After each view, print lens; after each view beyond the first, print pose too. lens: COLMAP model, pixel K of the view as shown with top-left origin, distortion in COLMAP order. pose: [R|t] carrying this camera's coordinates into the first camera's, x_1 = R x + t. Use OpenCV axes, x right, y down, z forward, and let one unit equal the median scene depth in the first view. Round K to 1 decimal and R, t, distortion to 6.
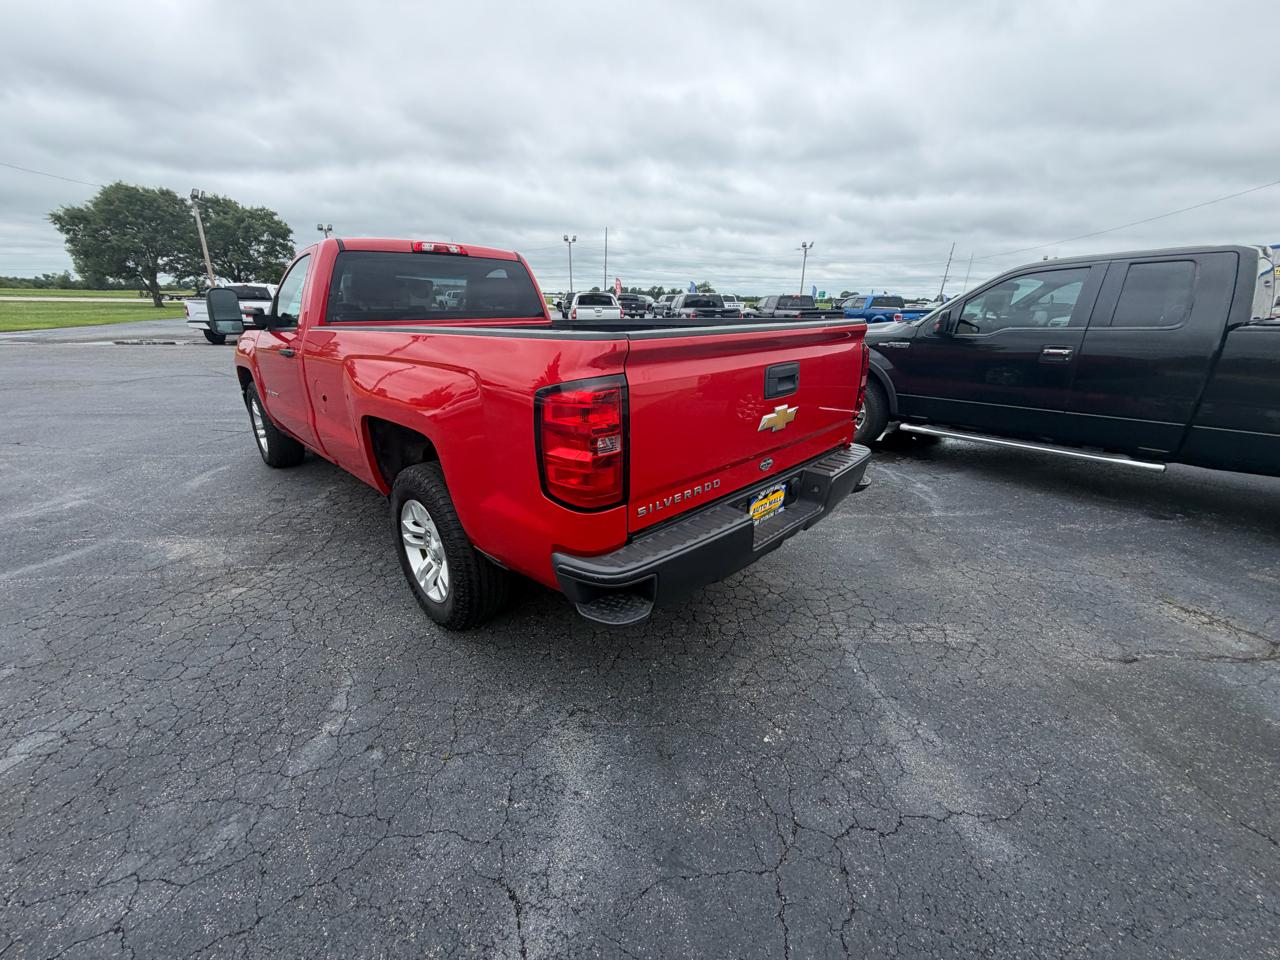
lens RADIAL K [[510.2, 0, 636.3], [0, 510.2, 480.5], [0, 0, 1]] dist [-0.000897, 0.000236]
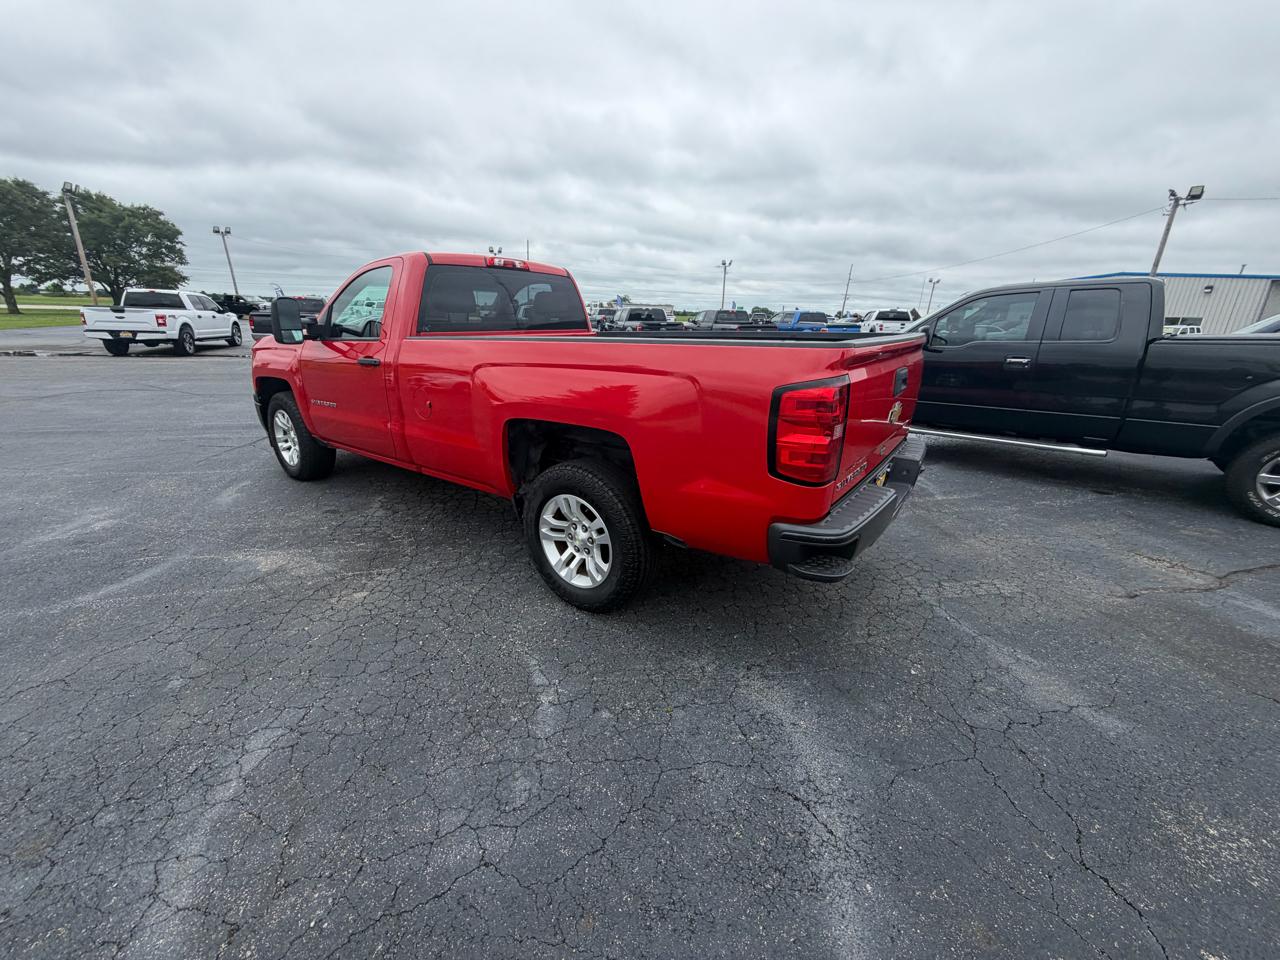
lens RADIAL K [[510.2, 0, 636.7], [0, 510.2, 480.7], [0, 0, 1]] dist [-0.000897, 0.000236]
pose [[0.988639, -0.035291, 0.146105, -0.270201], [0.038620, 0.999054, -0.020010, 0.022204], [-0.145260, 0.025425, 0.989067, -0.061321]]
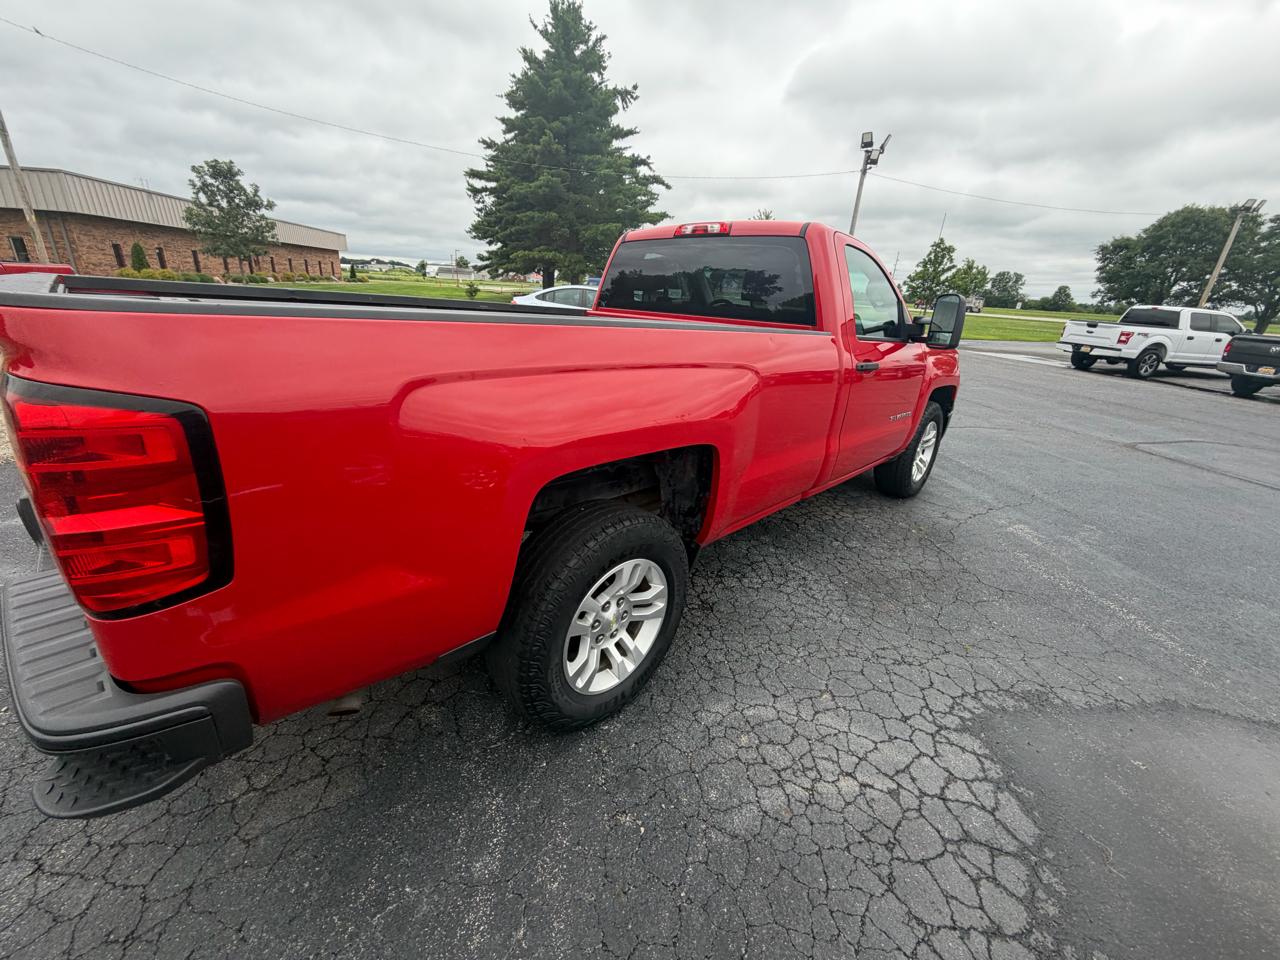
lens RADIAL K [[510.2, 0, 637.3], [0, 510.2, 480.7], [0, 0, 1]] dist [-0.000897, 0.000236]
pose [[0.016055, 0.341009, -0.939923, 0.487848], [-0.386228, 0.869195, 0.308752, -0.291661], [0.922264, 0.358067, 0.145663, 0.858131]]
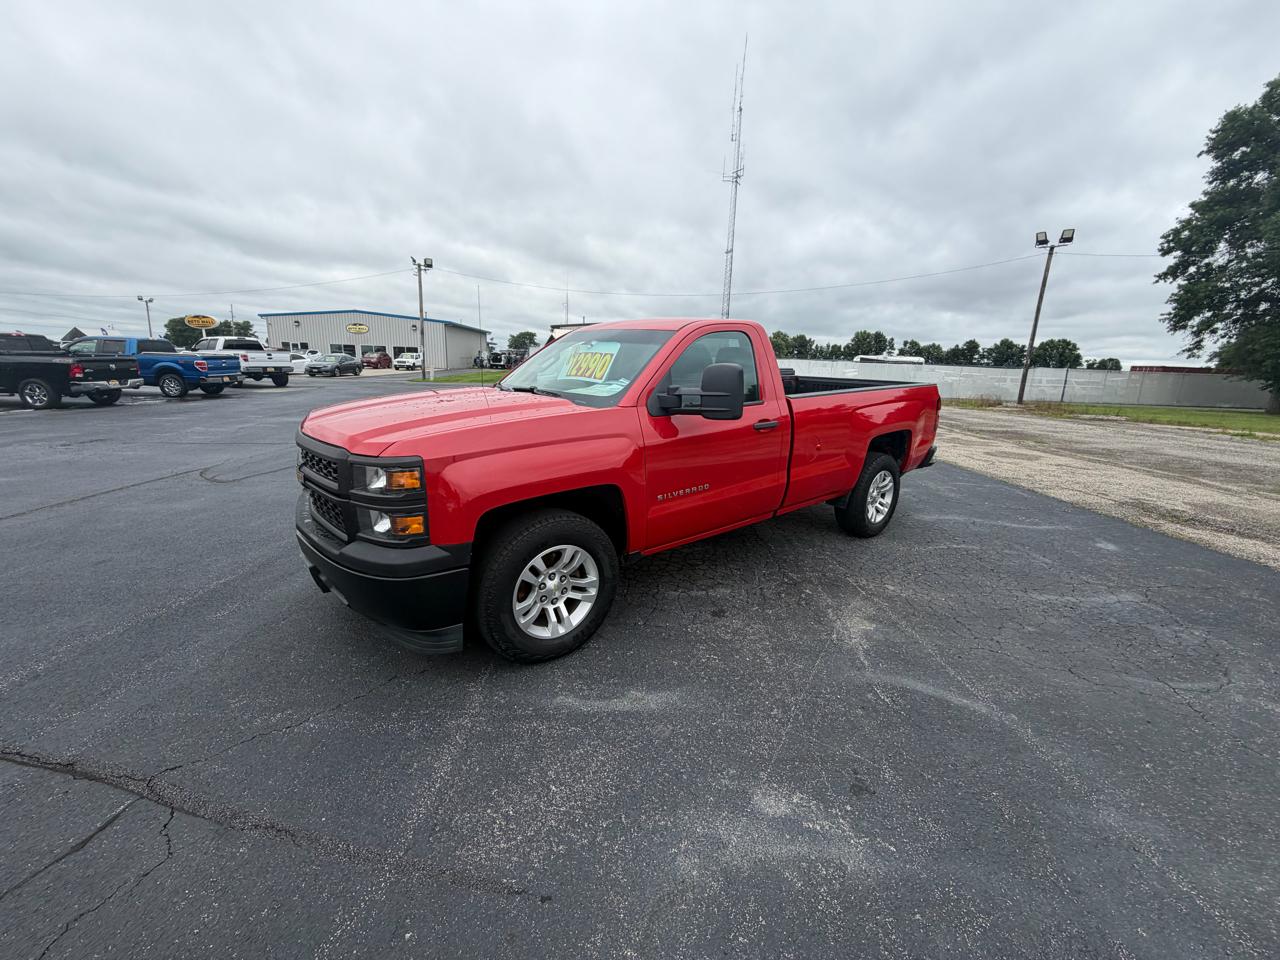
lens RADIAL K [[510.2, 0, 637.5], [0, 510.2, 479.2], [0, 0, 1]] dist [-0.000897, 0.000236]
pose [[0.108297, -0.232877, 0.966458, -1.489952], [0.304891, 0.933105, 0.190675, -0.364911], [-0.946210, 0.274015, 0.172054, 0.943647]]
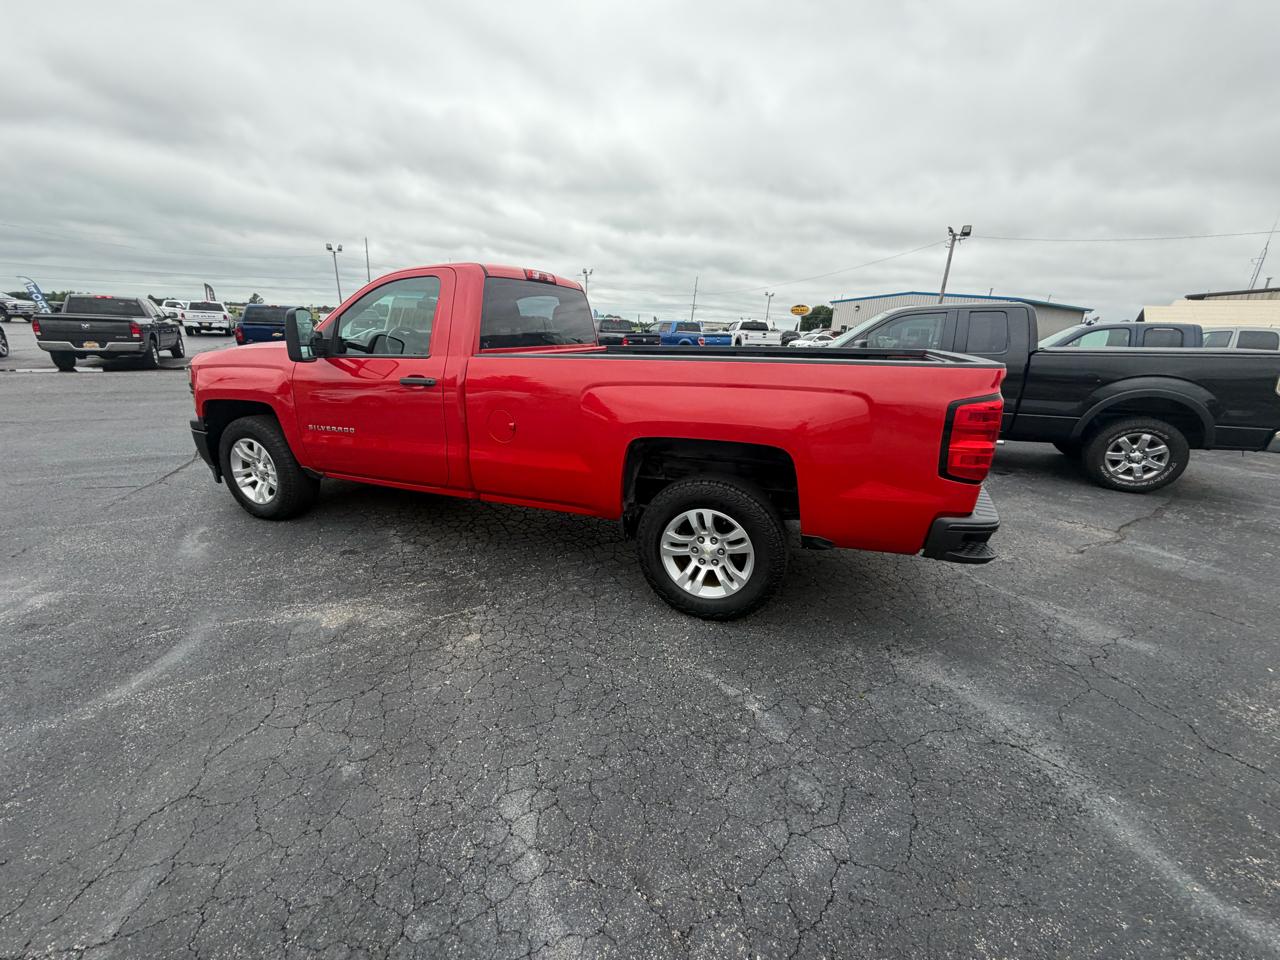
lens RADIAL K [[510.2, 0, 635.8], [0, 510.2, 481.5], [0, 0, 1]] dist [-0.000897, 0.000236]
pose [[0.912187, -0.100438, 0.397274, -0.606083], [0.113923, 0.993435, -0.010421, -0.016063], [-0.393619, 0.054765, 0.917641, 0.014310]]
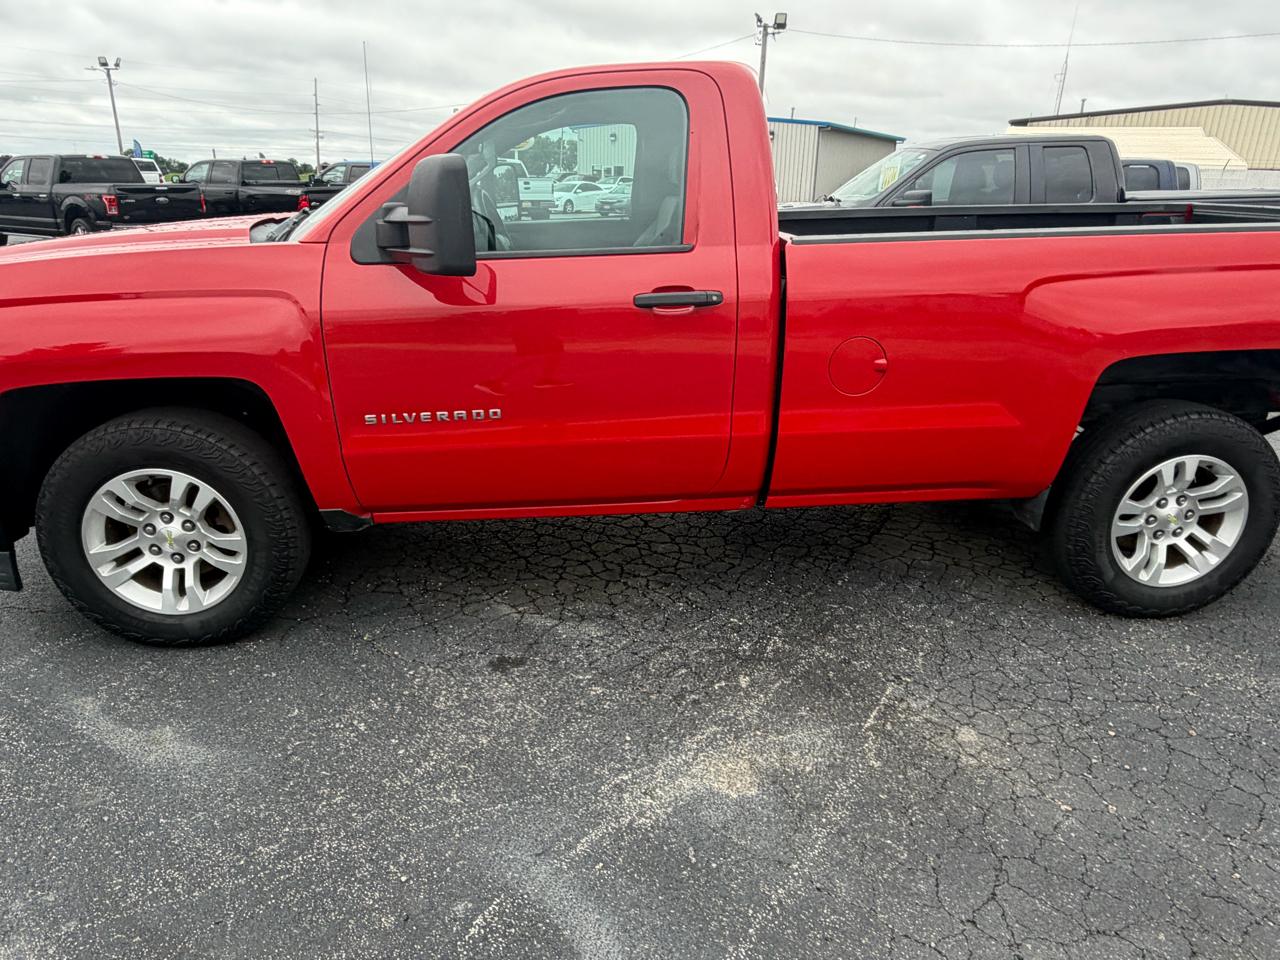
lens RADIAL K [[862.9, 0, 631.5], [0, 862.9, 485.6], [0, 0, 1]] dist [-0.002617, 0.003326]
pose [[0.643207, -0.257344, 0.721151, -1.135829], [0.246948, 0.961222, 0.122756, -0.166888], [-0.724777, 0.099129, 0.681815, 0.437423]]
